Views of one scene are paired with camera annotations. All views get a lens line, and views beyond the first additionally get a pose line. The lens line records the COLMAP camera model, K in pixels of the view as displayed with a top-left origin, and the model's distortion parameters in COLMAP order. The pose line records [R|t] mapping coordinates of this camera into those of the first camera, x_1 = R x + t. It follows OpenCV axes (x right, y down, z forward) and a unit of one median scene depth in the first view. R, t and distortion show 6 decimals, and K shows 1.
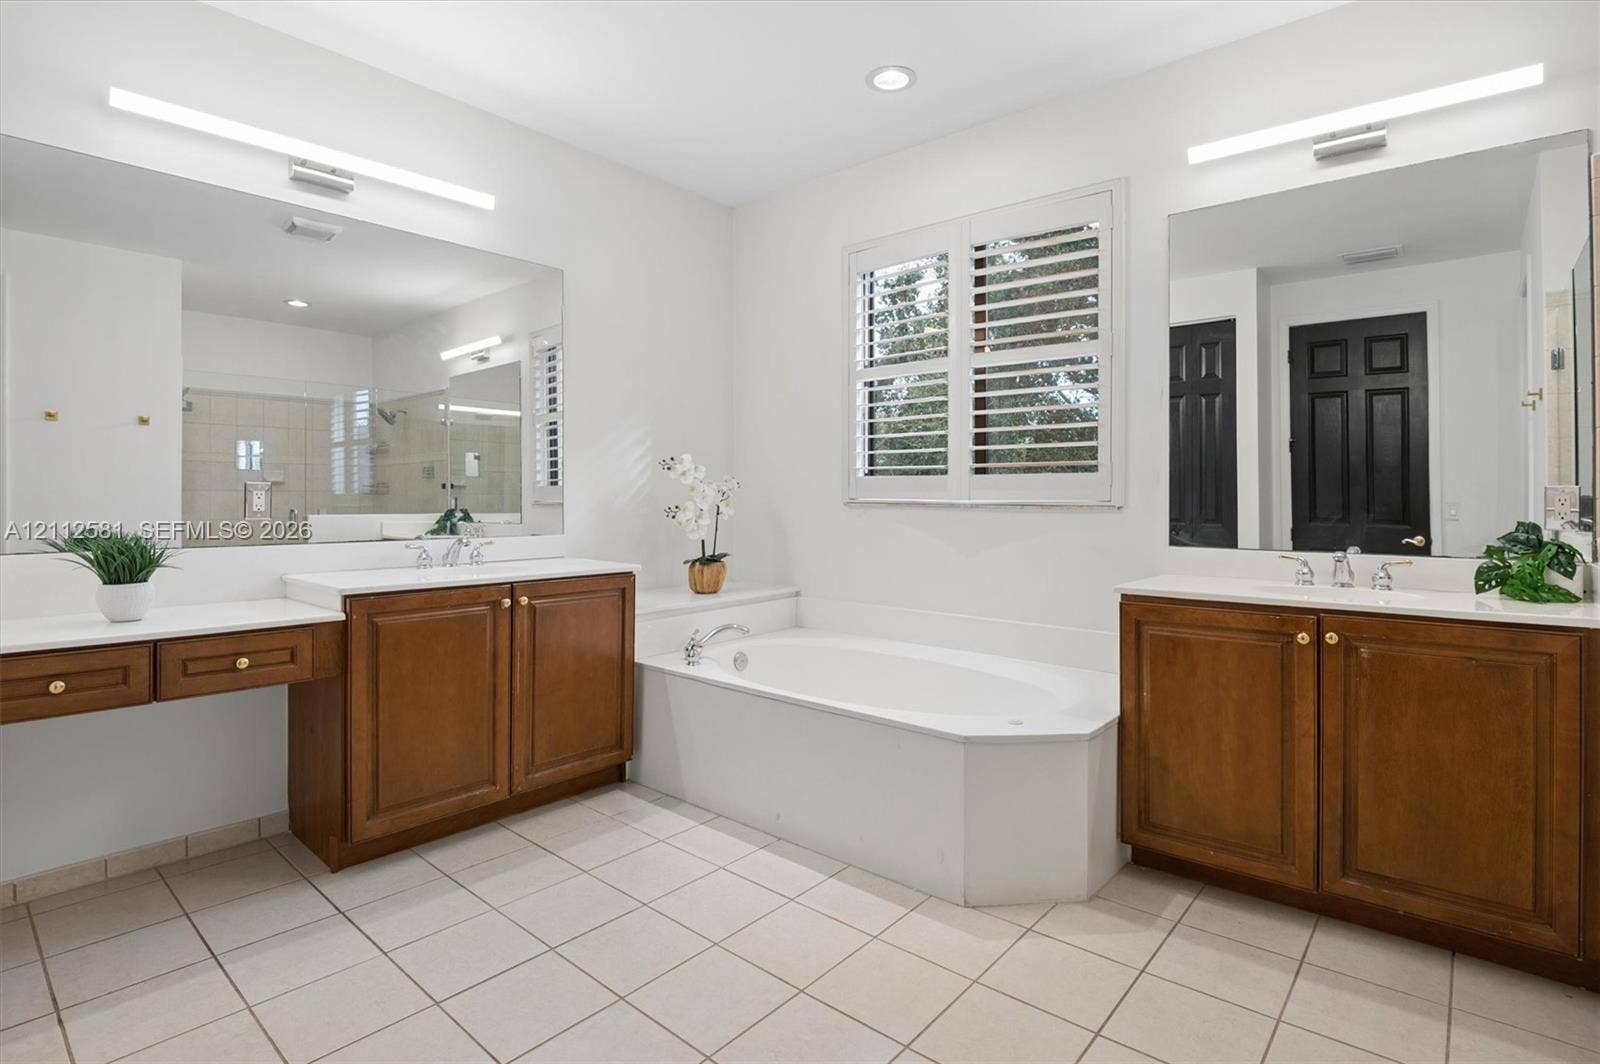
lens RADIAL K [[753.8, 0, 797.7], [0, 753.8, 487.3], [0, 0, 1]] dist [-0.002785, -0.011232]
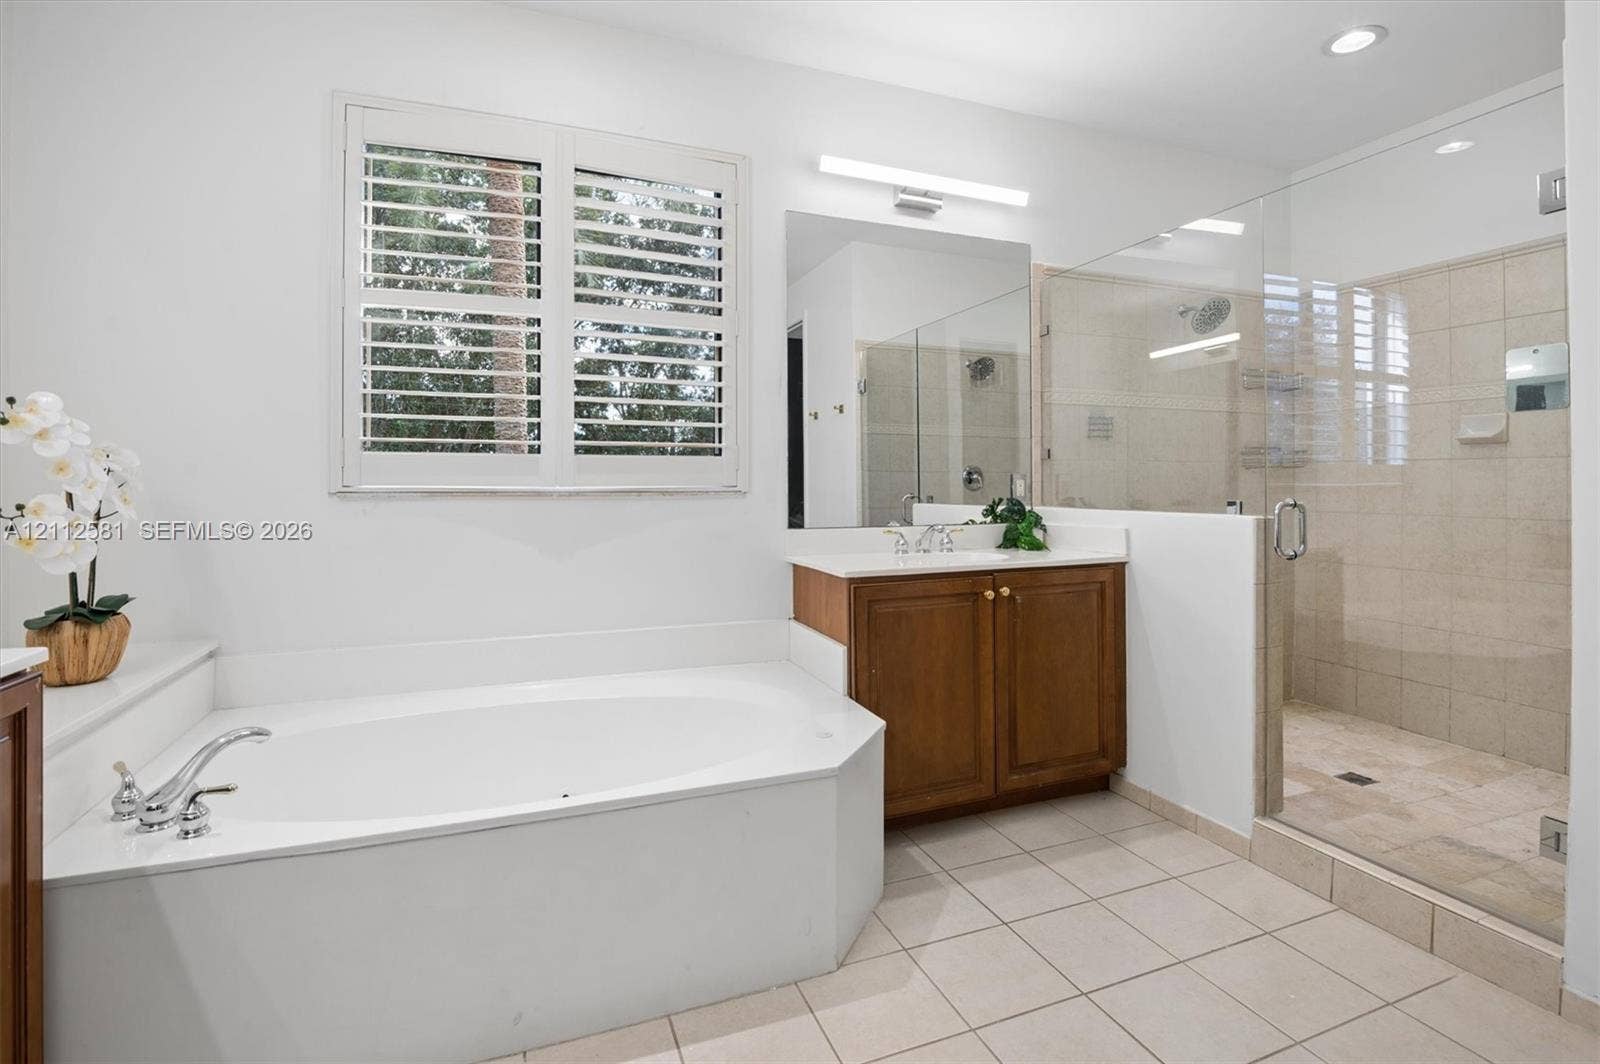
lens RADIAL K [[751.5, 0, 801.5], [0, 751.5, 474.2], [0, 0, 1]] dist [-0.000190, -0.011243]
pose [[0.483480, 0.004637, 0.875343, -0.469038], [-0.009113, 0.999958, -0.000264, 0.003123], [-0.875308, -0.007849, 0.483502, 0.554466]]
